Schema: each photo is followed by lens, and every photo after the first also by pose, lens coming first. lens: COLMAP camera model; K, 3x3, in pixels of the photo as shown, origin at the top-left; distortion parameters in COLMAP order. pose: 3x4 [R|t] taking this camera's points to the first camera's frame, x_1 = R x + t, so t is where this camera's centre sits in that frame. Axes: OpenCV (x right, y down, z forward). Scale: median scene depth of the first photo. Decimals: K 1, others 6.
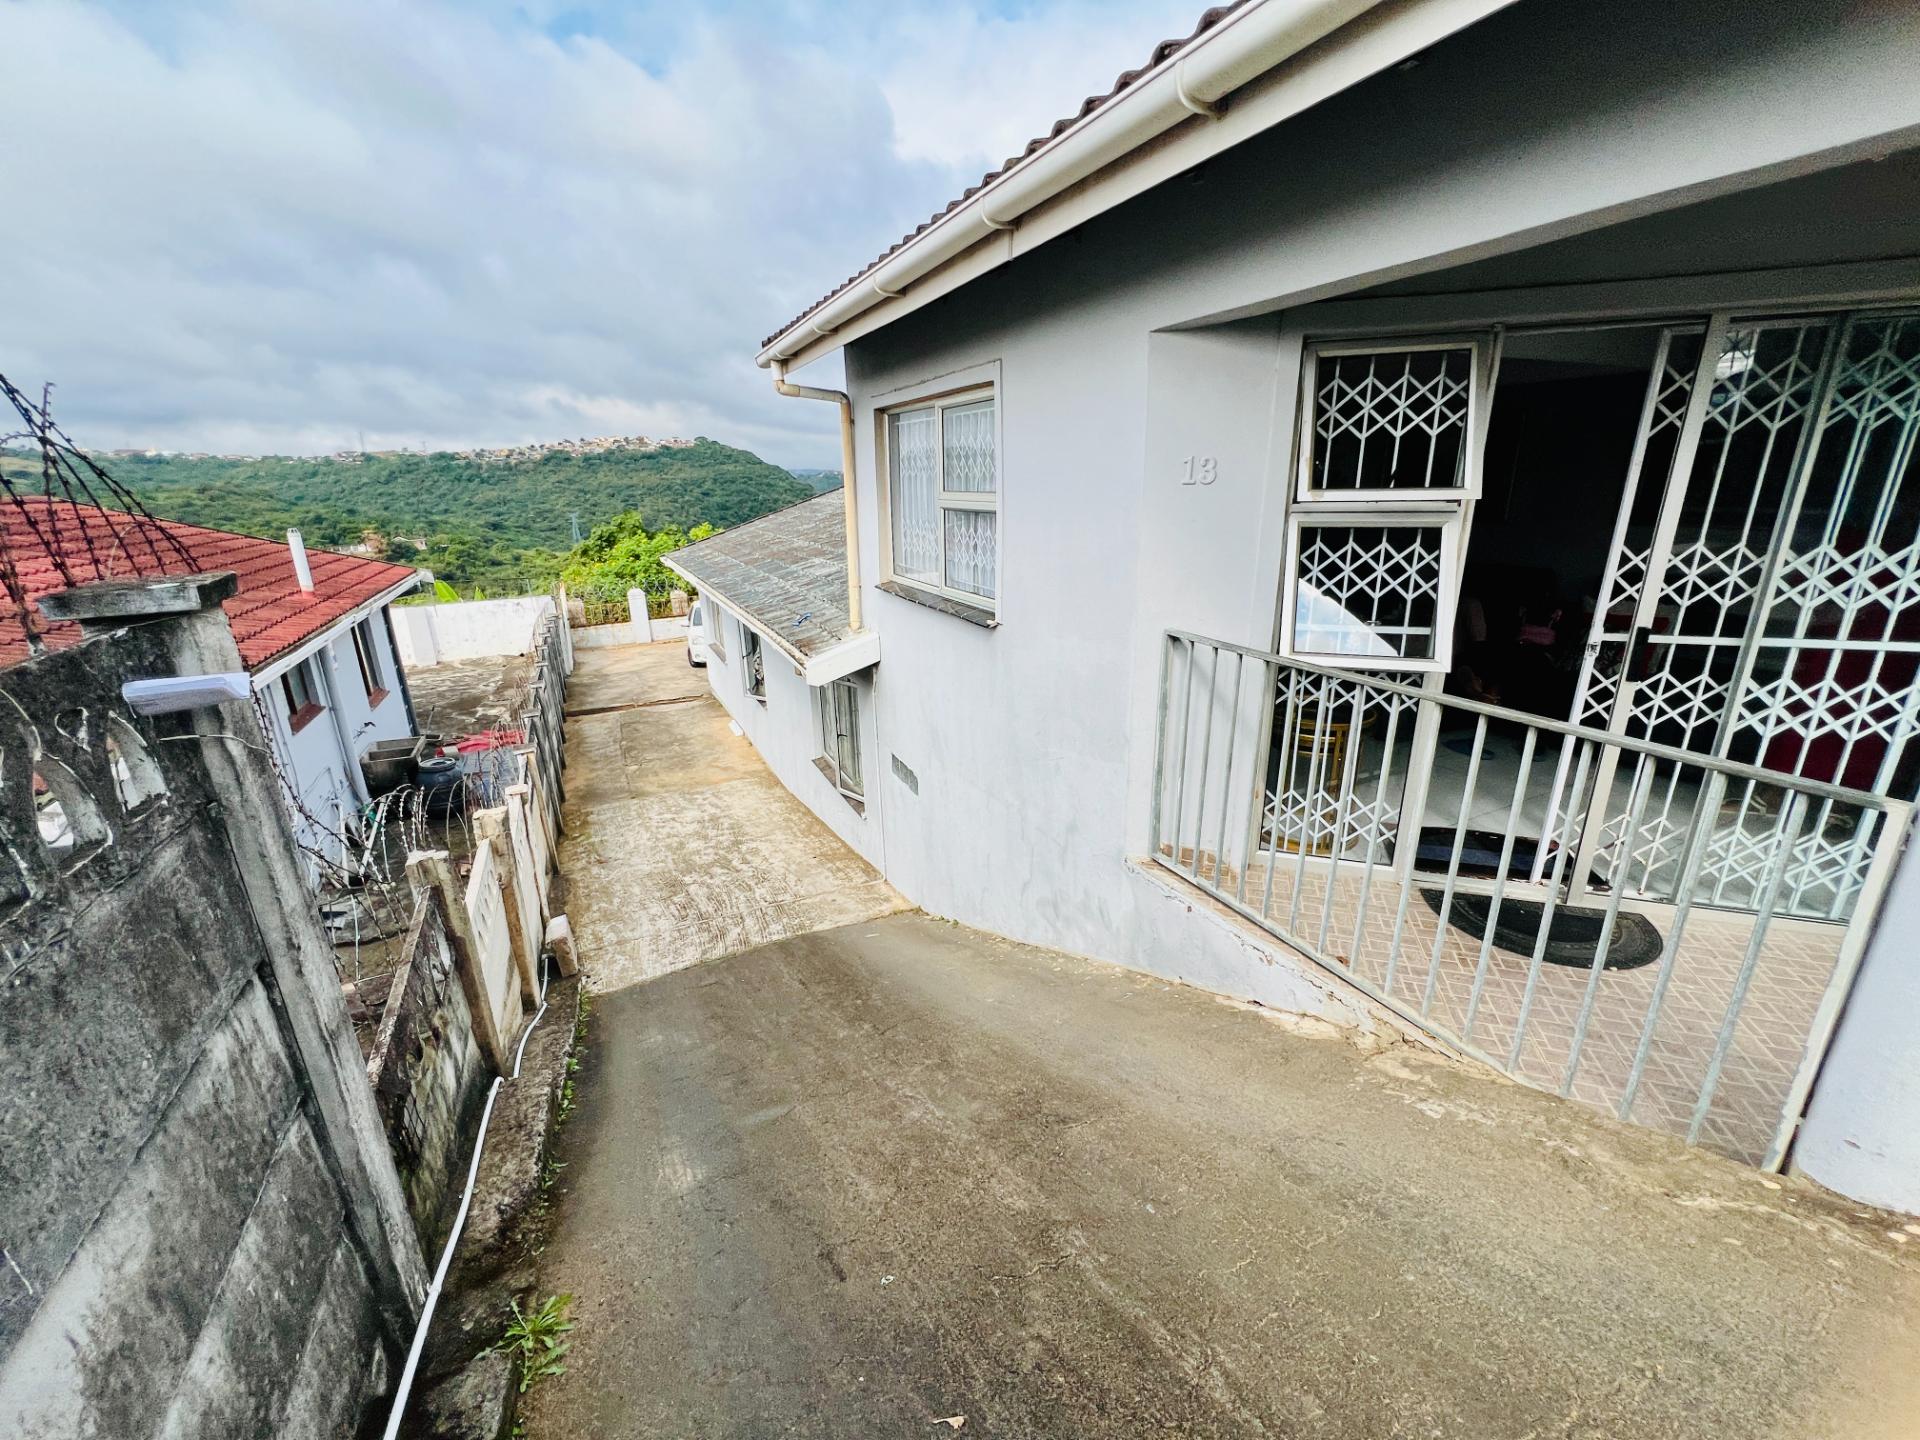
lens RADIAL K [[766.2, 0, 957.9], [0, 766.2, 717.6], [0, 0, 1]] dist [-0.003668, 0.000883]
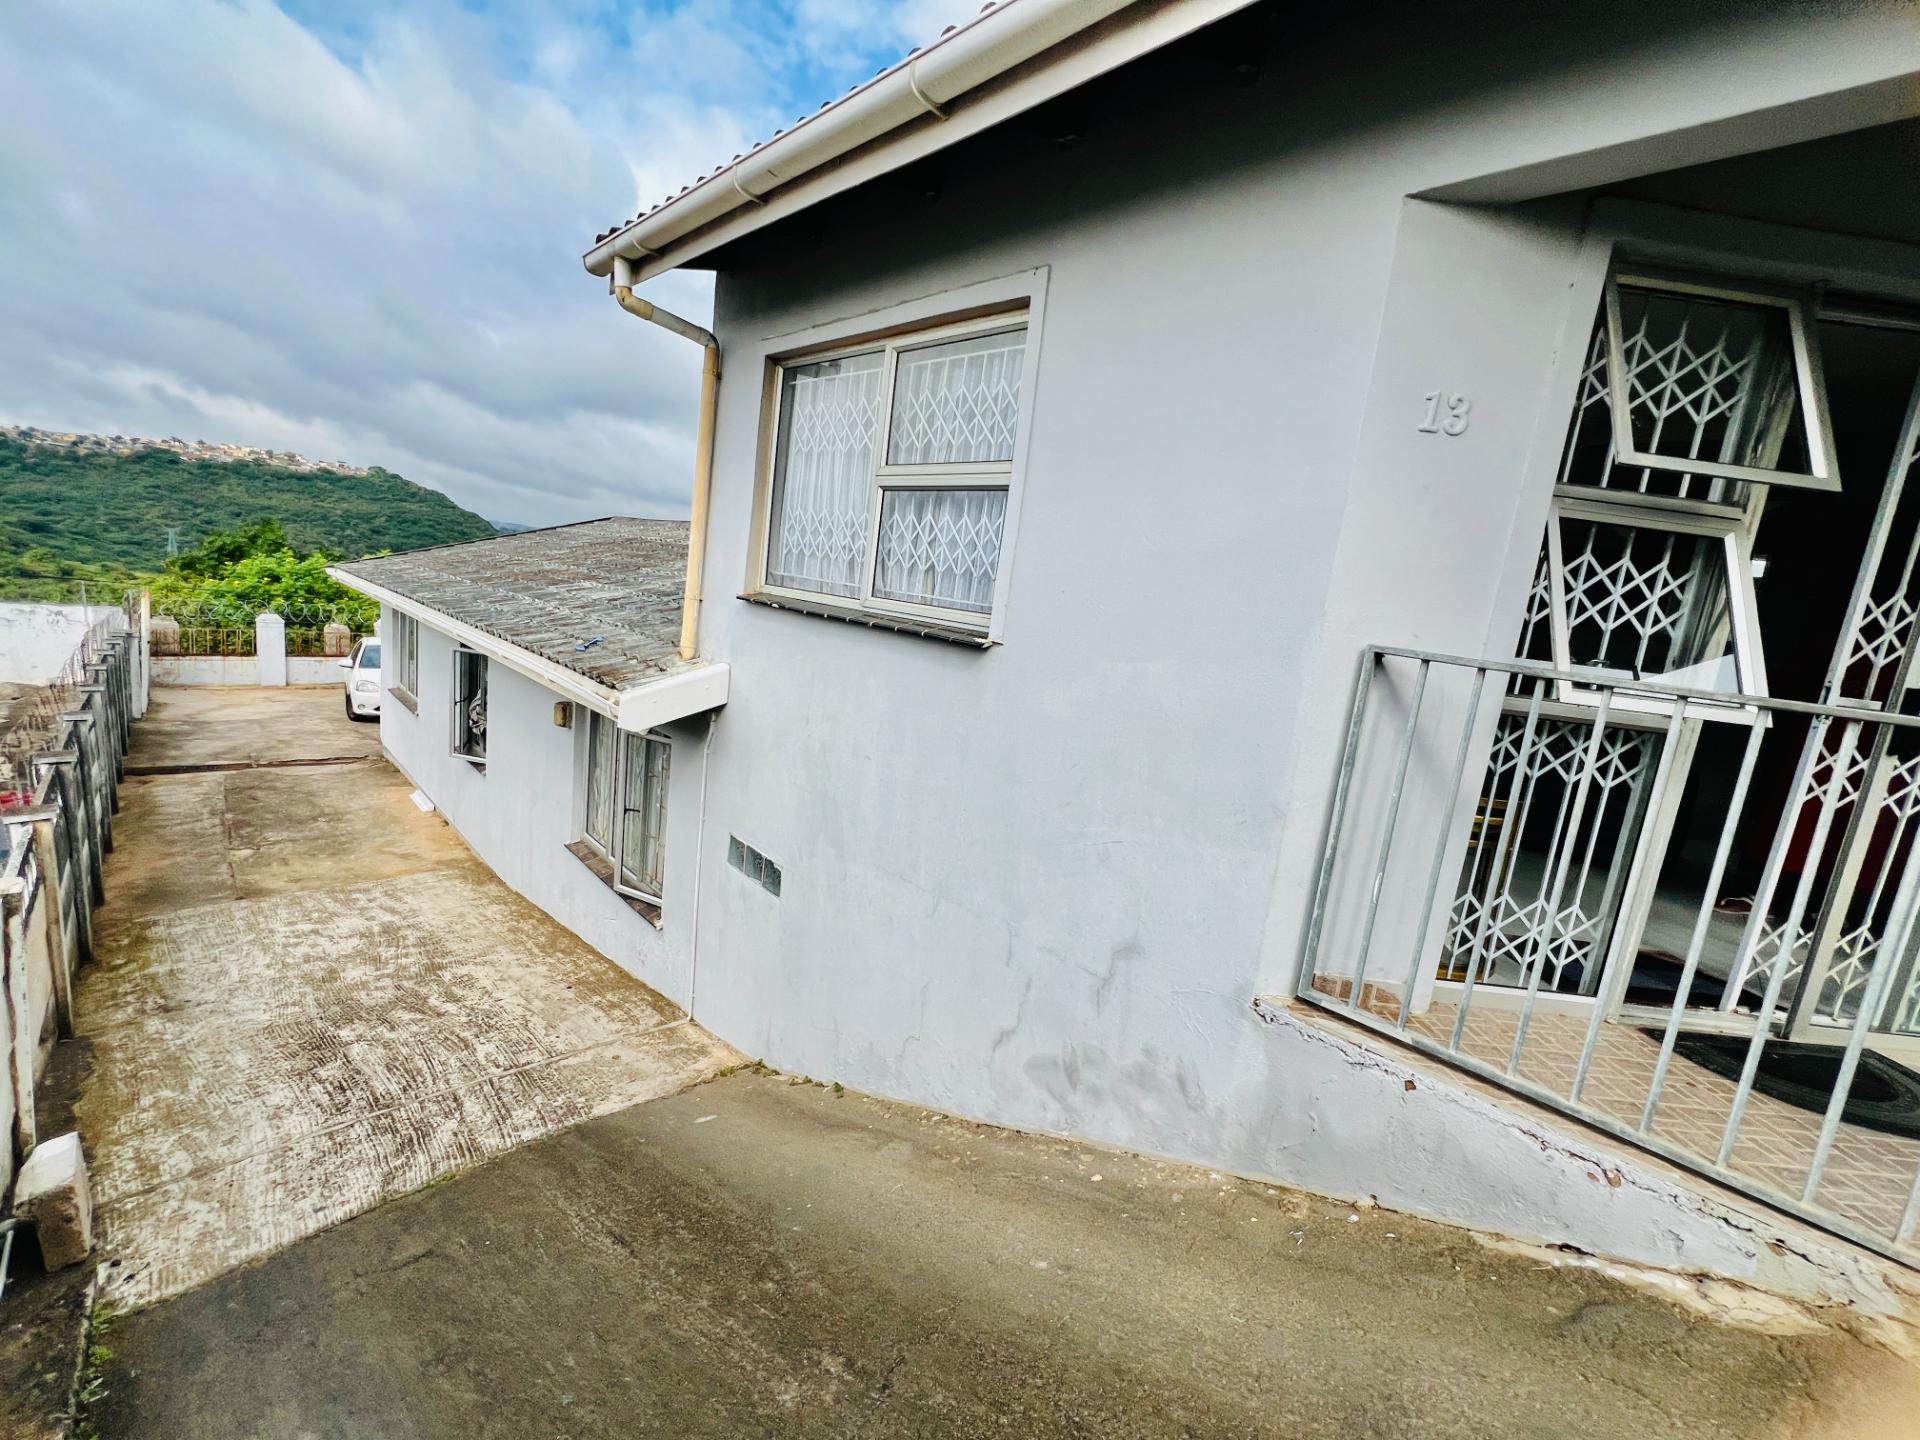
lens RADIAL K [[766.2, 0, 957.9], [0, 766.2, 717.6], [0, 0, 1]] dist [-0.003668, 0.000883]
pose [[0.935285, 0.076936, 0.345432, -0.118739], [-0.034428, 0.991234, -0.127554, 0.018057], [-0.352217, 0.107407, 0.929735, 0.213872]]
